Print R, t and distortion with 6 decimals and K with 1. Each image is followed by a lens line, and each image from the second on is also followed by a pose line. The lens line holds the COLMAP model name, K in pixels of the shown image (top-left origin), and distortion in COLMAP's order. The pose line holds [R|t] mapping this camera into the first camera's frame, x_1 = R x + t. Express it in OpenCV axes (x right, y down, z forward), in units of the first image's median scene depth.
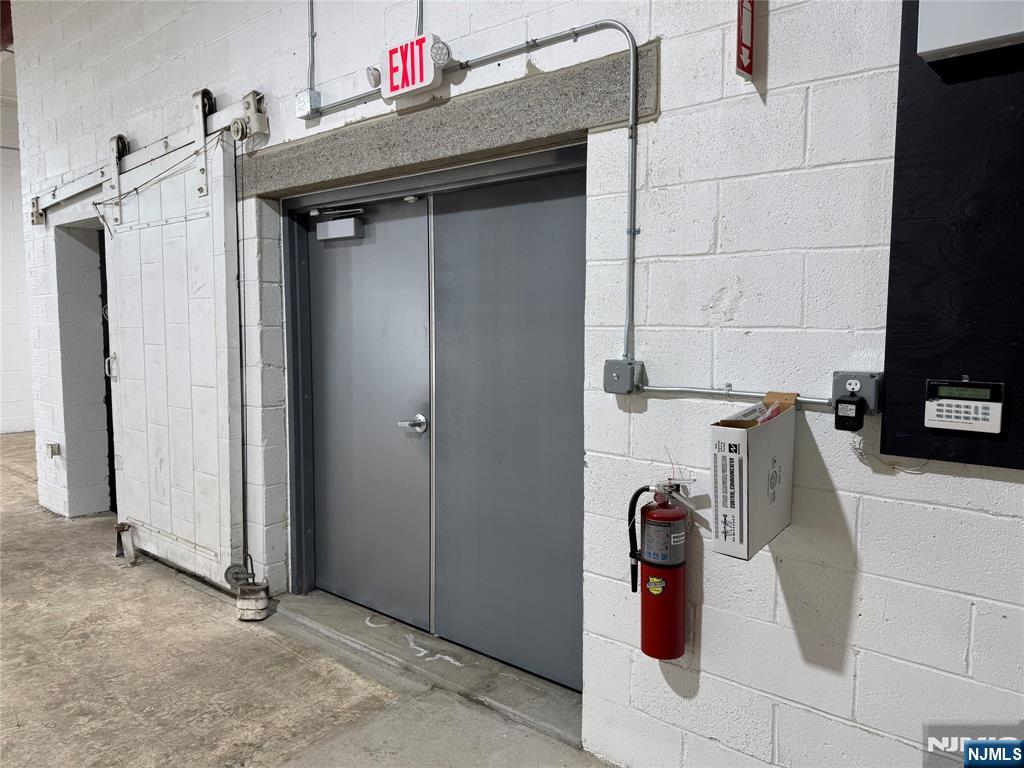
lens RADIAL K [[722.7, 0, 509.6], [0, 722.7, 384.5], [0, 0, 1]] dist [0.014079, -0.018485]
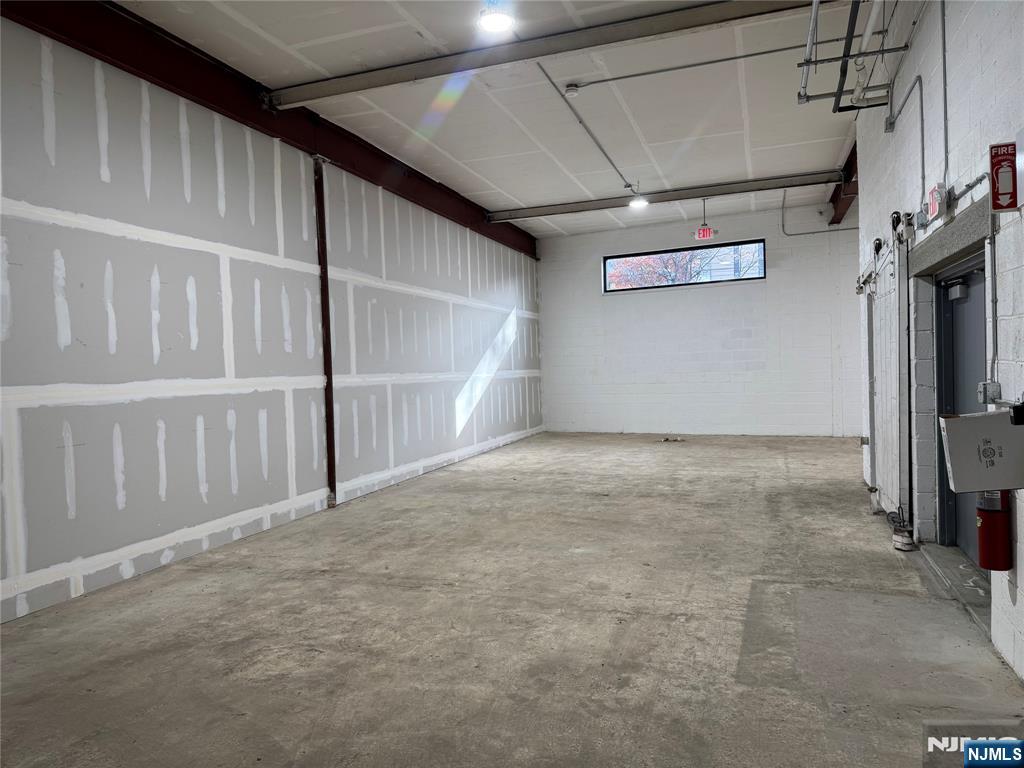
lens RADIAL K [[722.7, 0, 513.7], [0, 722.7, 387.3], [0, 0, 1]] dist [0.014079, -0.018485]
pose [[0.348630, 0.017751, -0.937092, 0.942030], [-0.046018, 0.998939, 0.001802, 0.016803], [0.936130, 0.042495, 0.349077, -0.387476]]
